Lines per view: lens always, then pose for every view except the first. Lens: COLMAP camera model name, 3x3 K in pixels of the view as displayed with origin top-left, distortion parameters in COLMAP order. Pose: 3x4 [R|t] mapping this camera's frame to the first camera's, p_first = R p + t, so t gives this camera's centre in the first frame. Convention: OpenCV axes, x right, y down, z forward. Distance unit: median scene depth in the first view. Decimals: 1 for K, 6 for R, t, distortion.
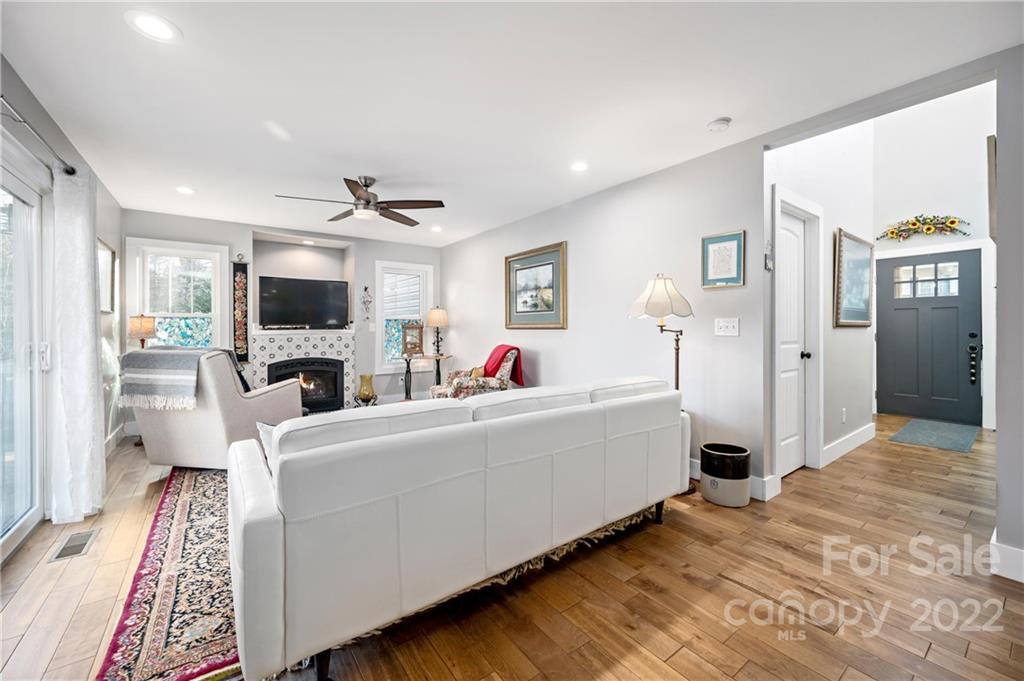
lens RADIAL K [[404.7, 0, 515.1], [0, 404.7, 325.9], [0, 0, 1]] dist [-0.004276, -0.000315]
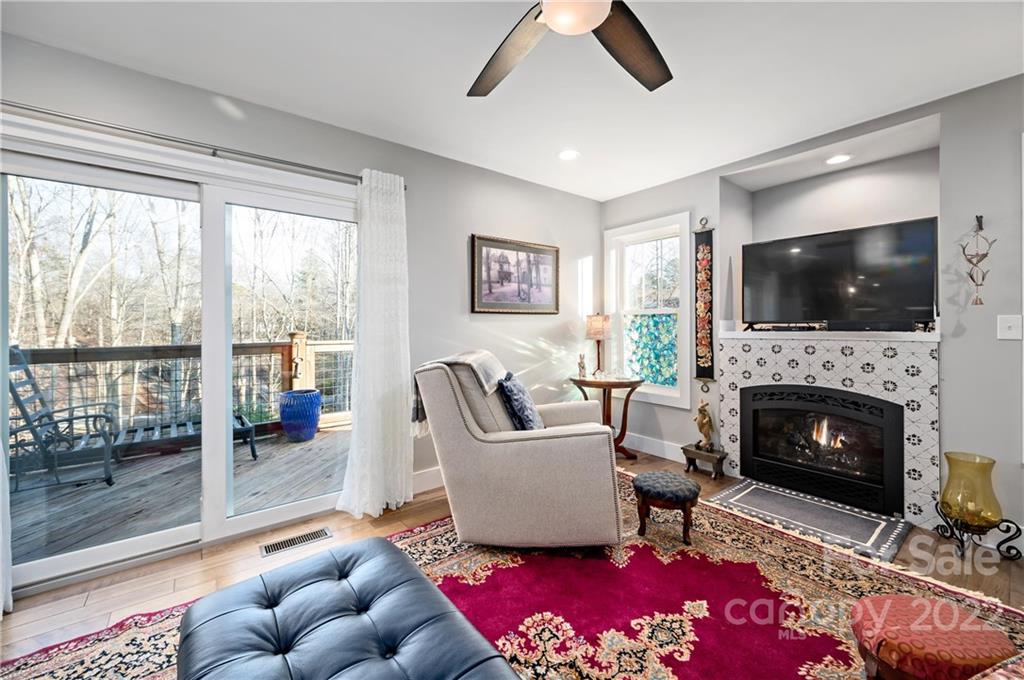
lens RADIAL K [[404.7, 0, 515.1], [0, 404.7, 325.4], [0, 0, 1]] dist [-0.004276, -0.000315]
pose [[0.037121, -0.001556, -0.999310, -0.019016], [0.005979, 0.999981, -0.001335, 0.000390], [0.999293, -0.005925, 0.037129, 0.636686]]
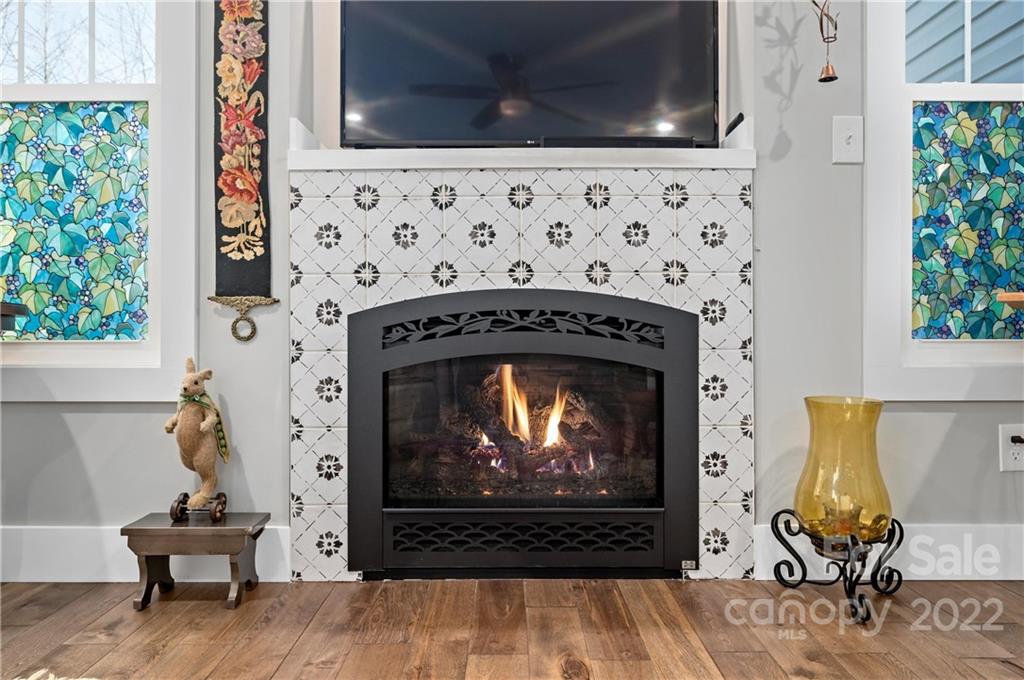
lens RADIAL K [[749.1, 0, 512.2], [0, 749.1, 307.0], [0, 0, 1]] dist [0.001253, 0.001226]
pose [[0.805927, 0.000742, -0.592014, -0.316238], [0.000235, 0.999999, 0.001573, 0.090462], [0.592014, -0.001407, 0.805926, 0.736028]]
